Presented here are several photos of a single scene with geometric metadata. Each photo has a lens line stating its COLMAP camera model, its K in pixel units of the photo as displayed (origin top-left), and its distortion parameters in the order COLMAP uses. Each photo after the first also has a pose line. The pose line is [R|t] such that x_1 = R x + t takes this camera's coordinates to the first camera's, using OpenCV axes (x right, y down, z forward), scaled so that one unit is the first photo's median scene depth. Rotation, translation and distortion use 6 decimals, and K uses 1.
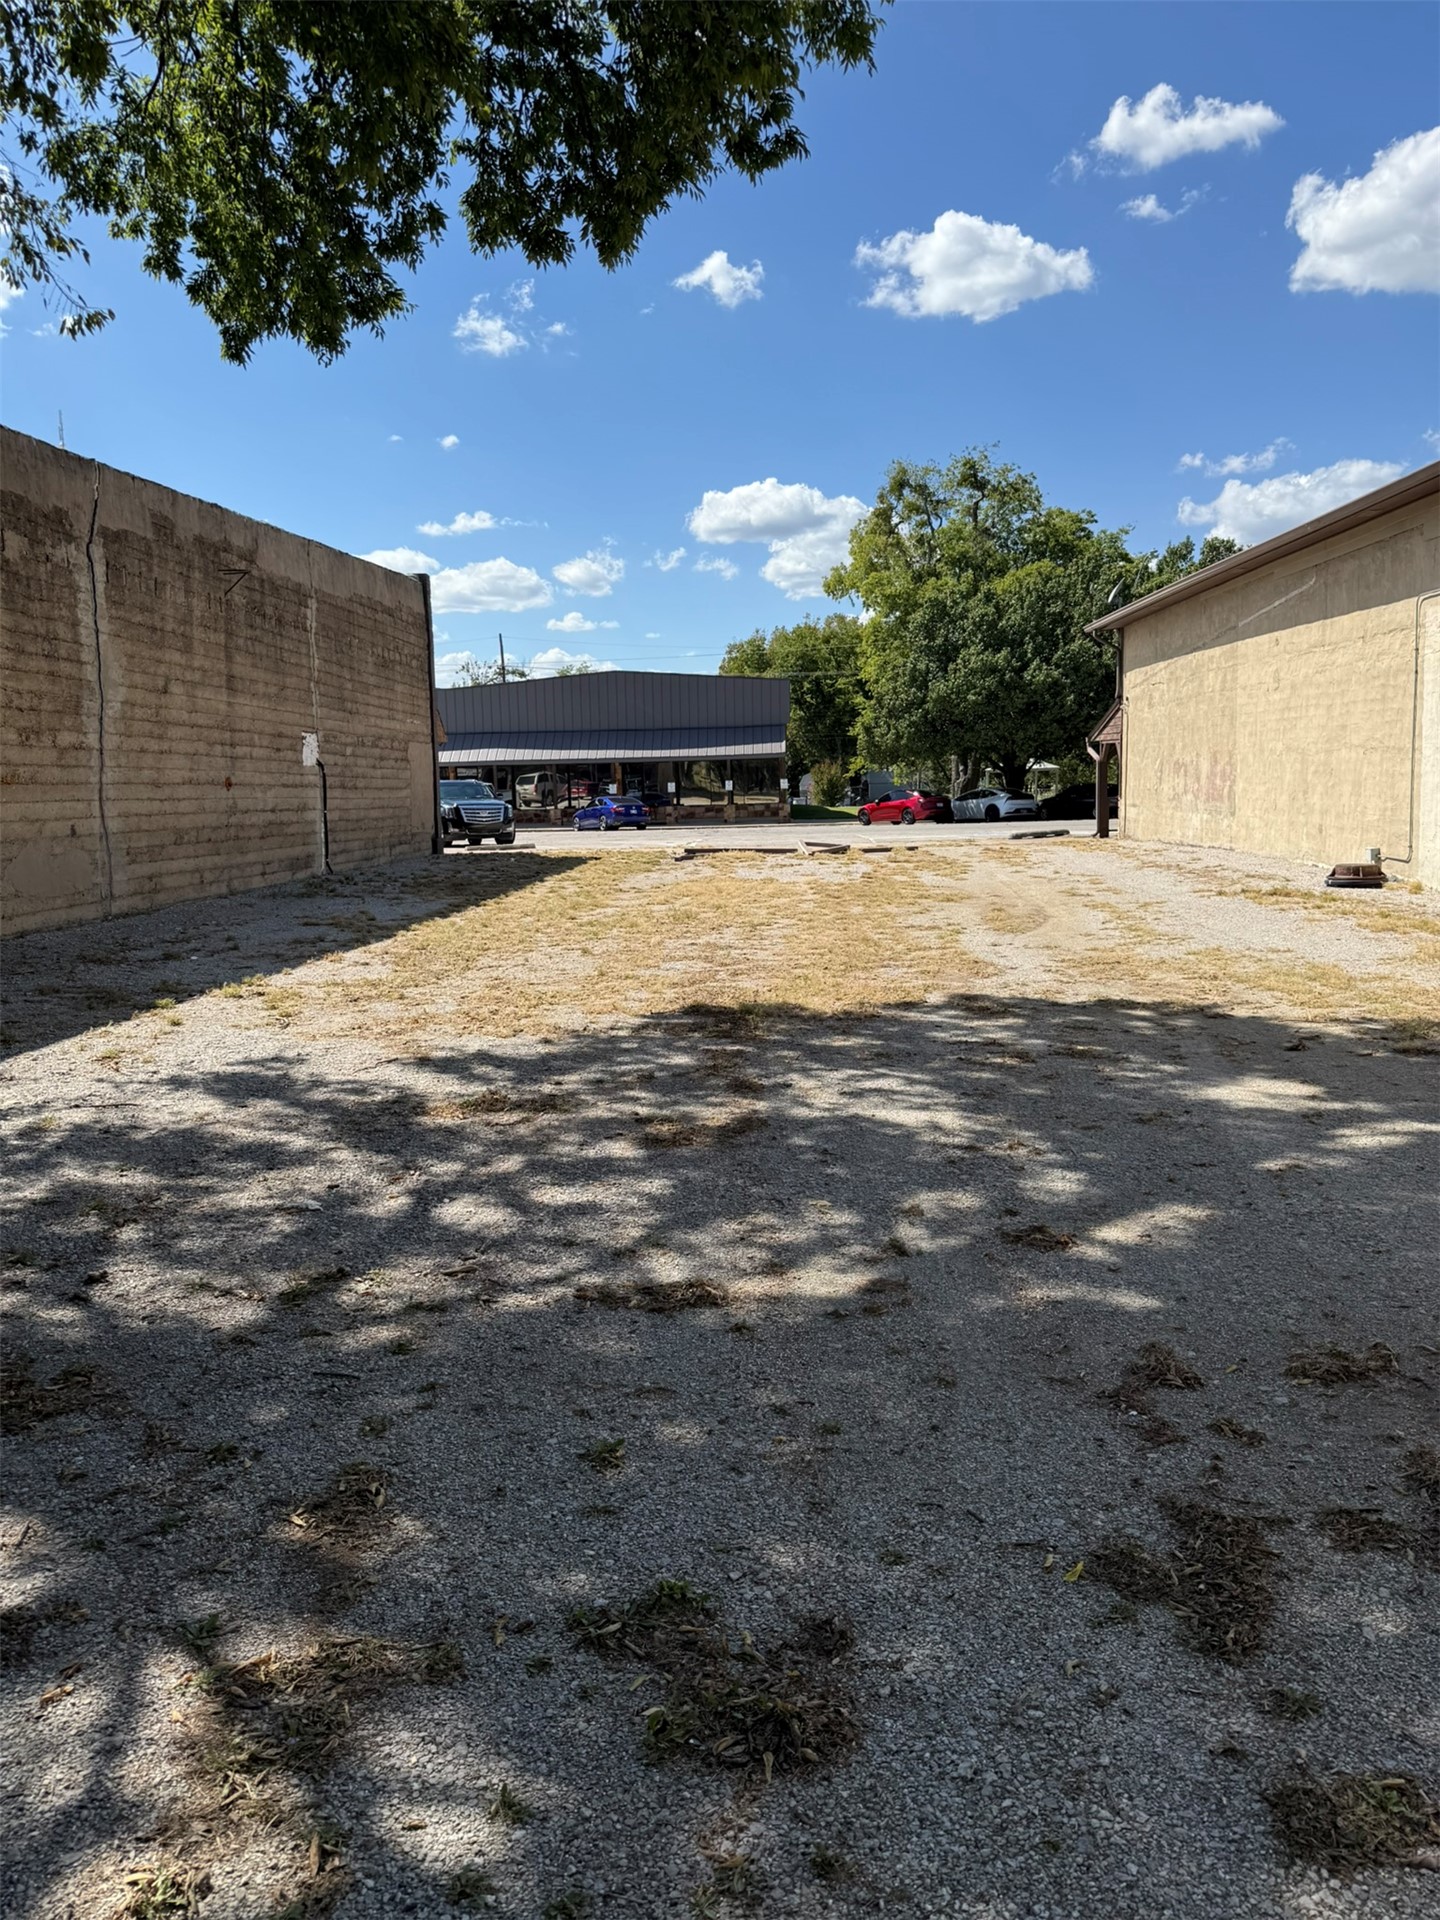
lens RADIAL K [[1353.6, 0, 711.9], [0, 1353.6, 954.6], [0, 0, 1]] dist [0.148620, -0.301136]
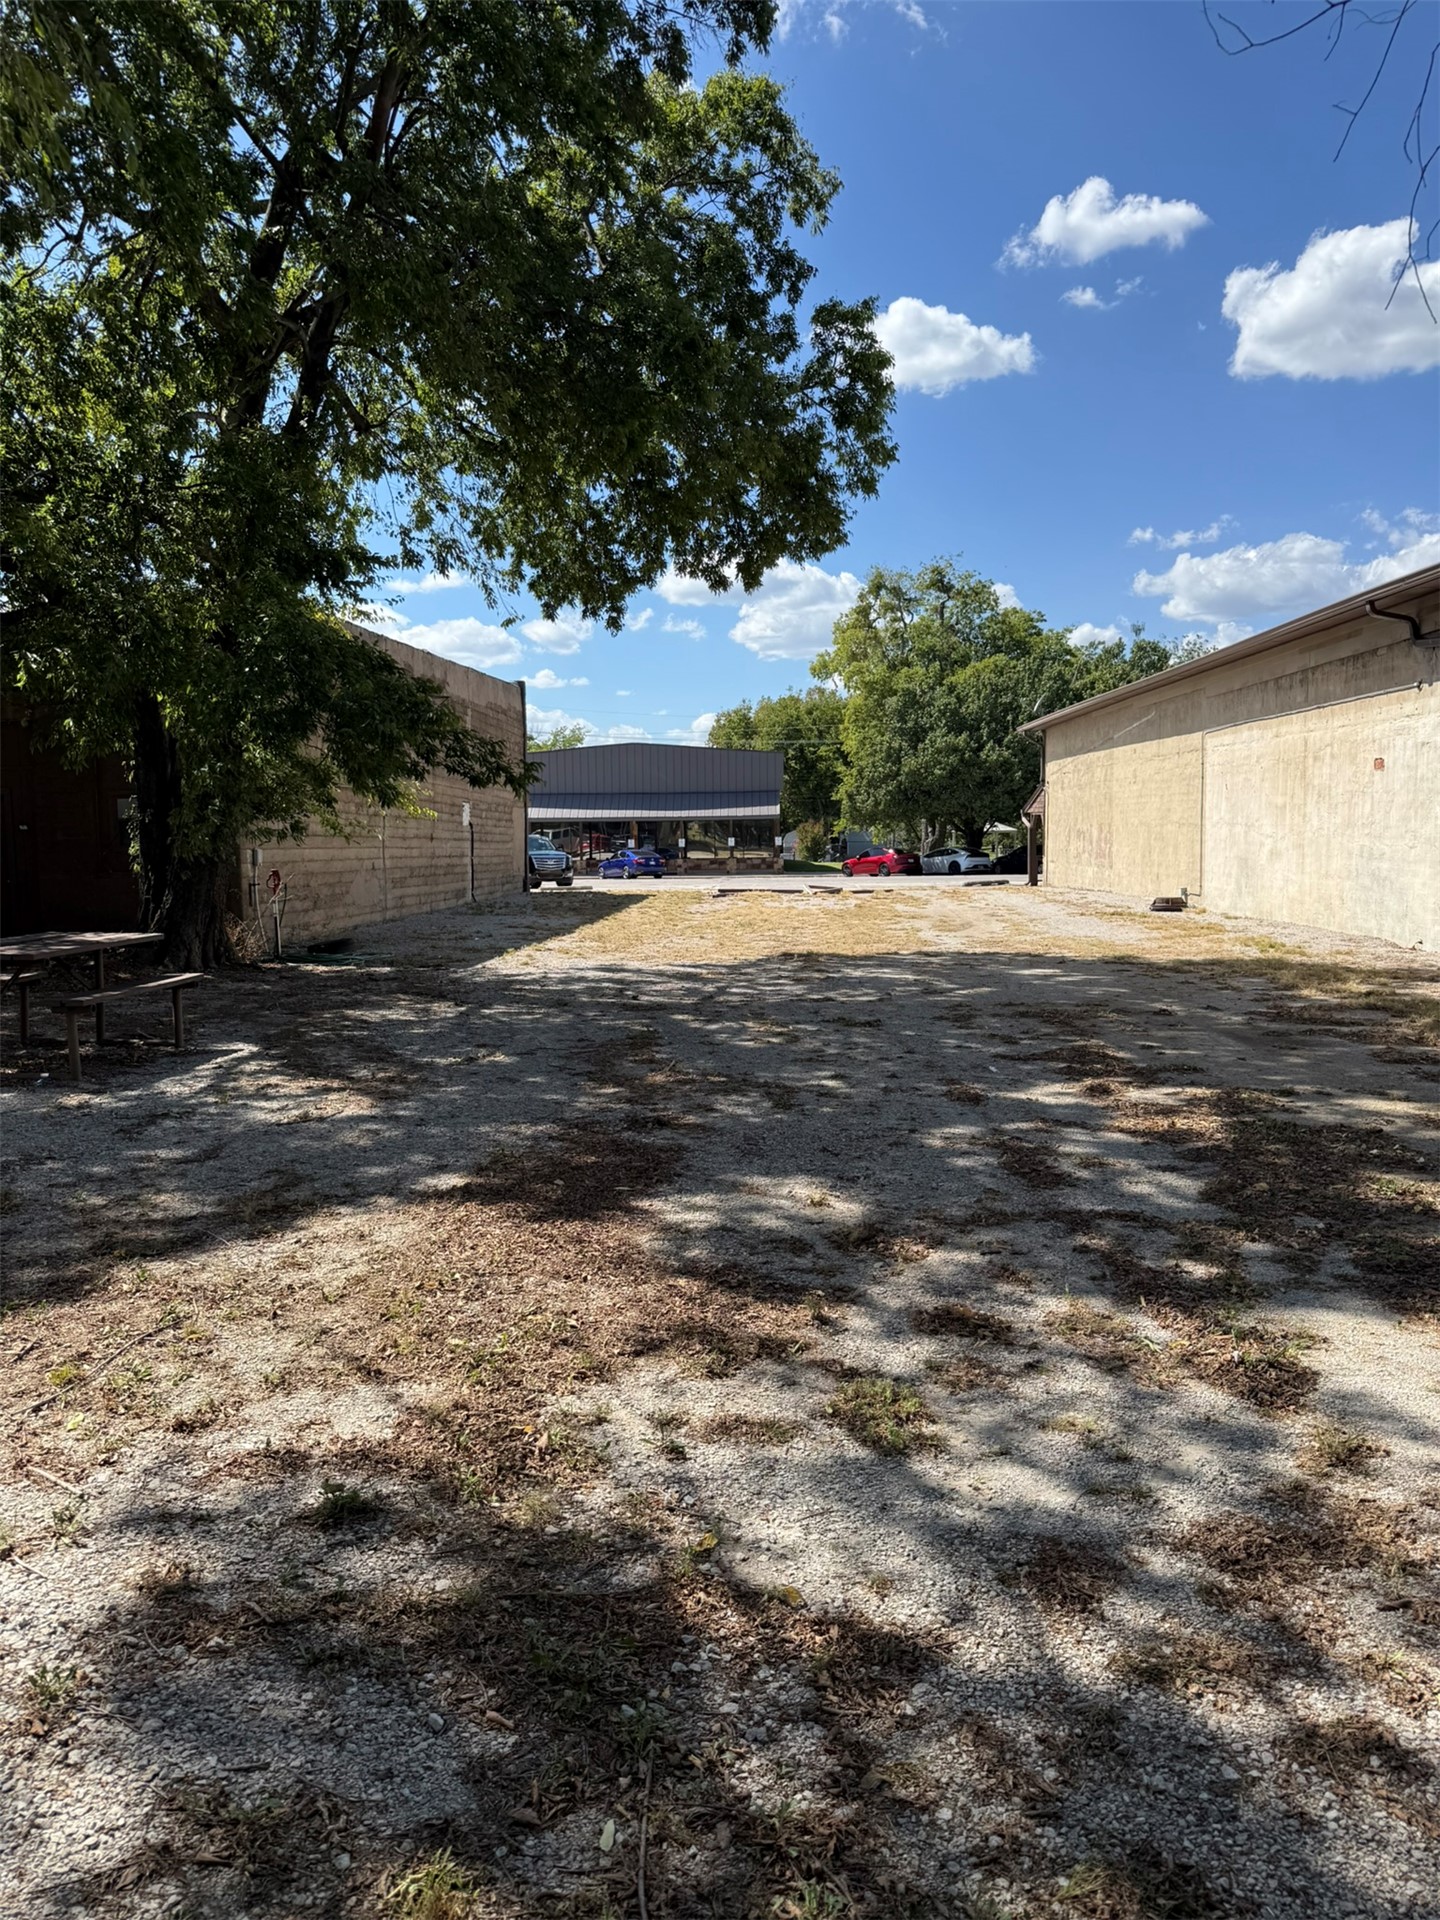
lens RADIAL K [[1353.6, 0, 711.9], [0, 1353.6, 954.6], [0, 0, 1]] dist [0.148620, -0.301136]
pose [[0.999750, 0.010626, 0.019653, -0.027515], [-0.009817, 0.999119, -0.040800, 0.021416], [-0.020070, 0.040597, 0.998974, -0.171999]]
